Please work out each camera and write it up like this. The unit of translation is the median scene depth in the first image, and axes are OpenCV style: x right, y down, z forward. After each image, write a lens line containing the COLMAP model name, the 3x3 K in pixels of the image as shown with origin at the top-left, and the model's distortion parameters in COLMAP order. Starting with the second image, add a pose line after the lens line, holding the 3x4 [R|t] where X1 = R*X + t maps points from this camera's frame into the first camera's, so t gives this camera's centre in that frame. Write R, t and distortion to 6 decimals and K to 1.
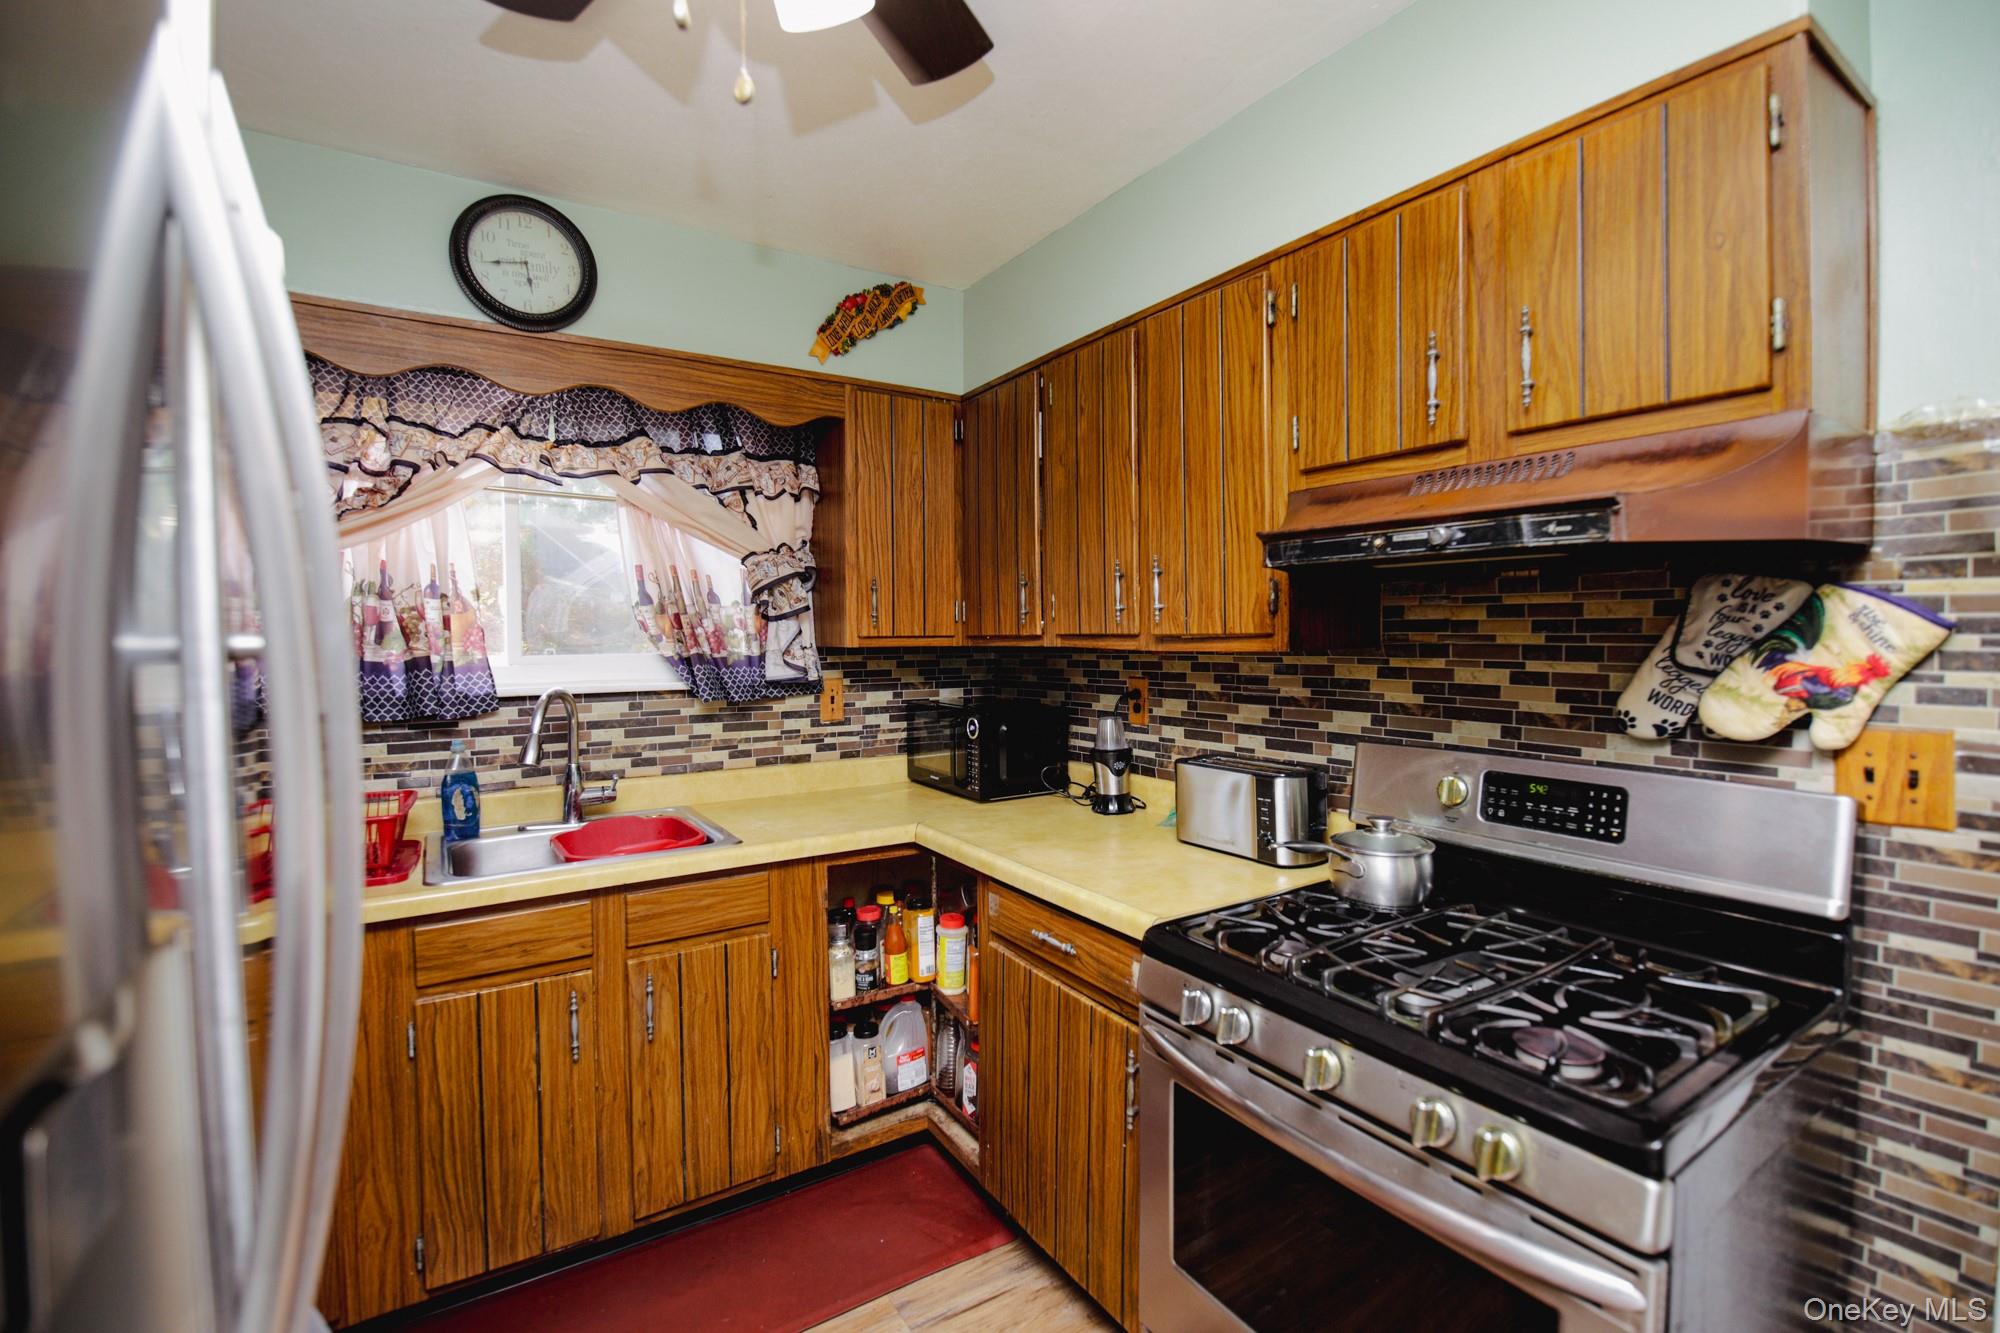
lens RADIAL K [[875.2, 0, 990.9], [0, 875.2, 653.0], [0, 0, 1]] dist [-0.013042, -0.006443]
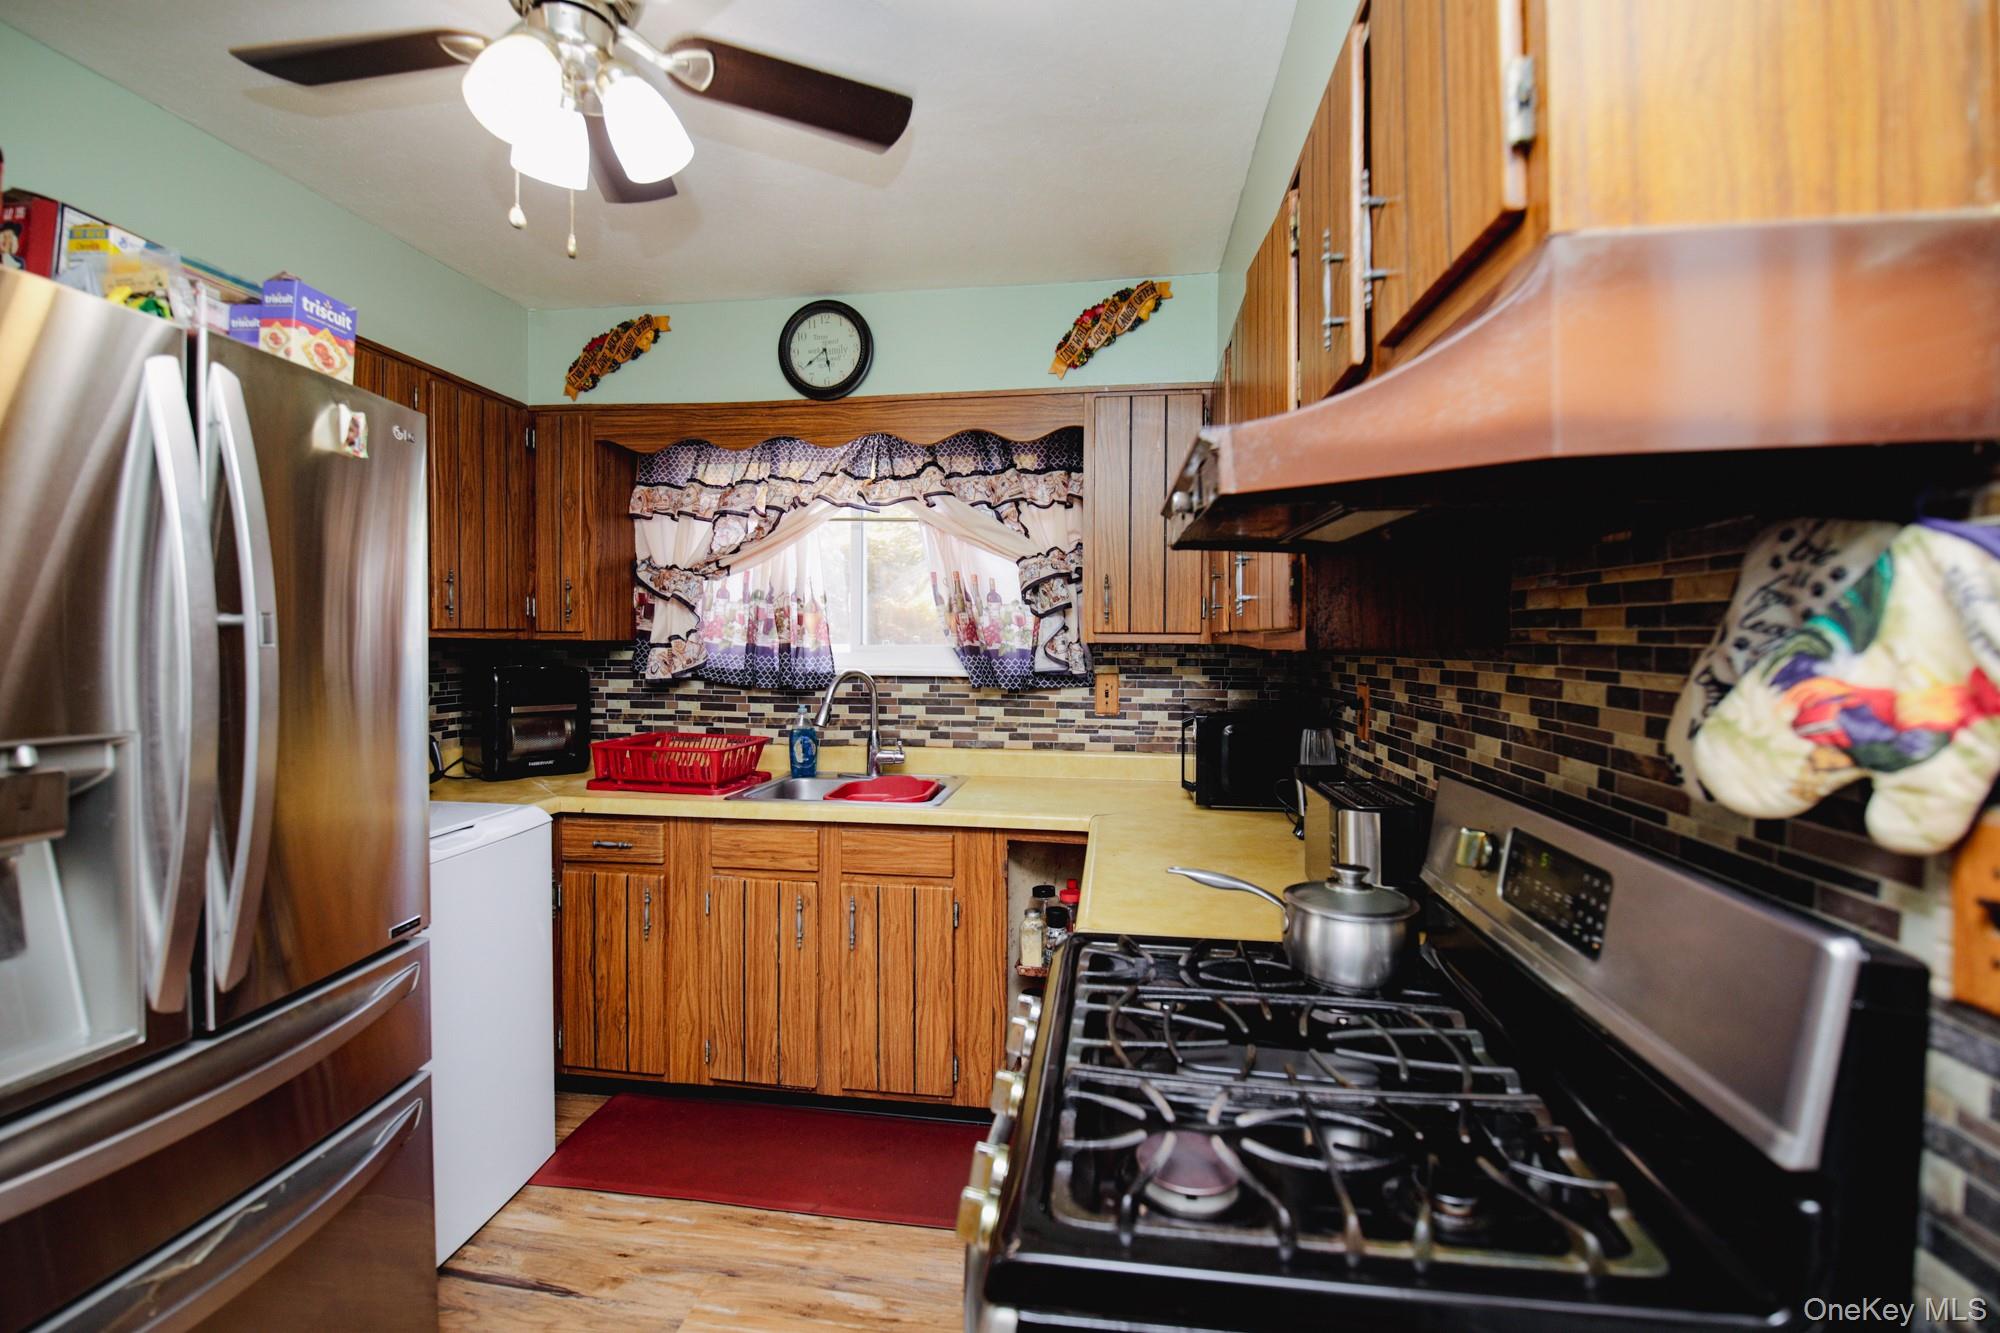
lens RADIAL K [[875.2, 0, 982.4], [0, 875.2, 648.2], [0, 0, 1]] dist [-0.013042, -0.006443]
pose [[0.749519, 0.019396, -0.661699, 0.525997], [-0.025291, 0.999680, 0.000655, 0.003010], [0.661500, 0.016244, 0.749769, 0.153726]]
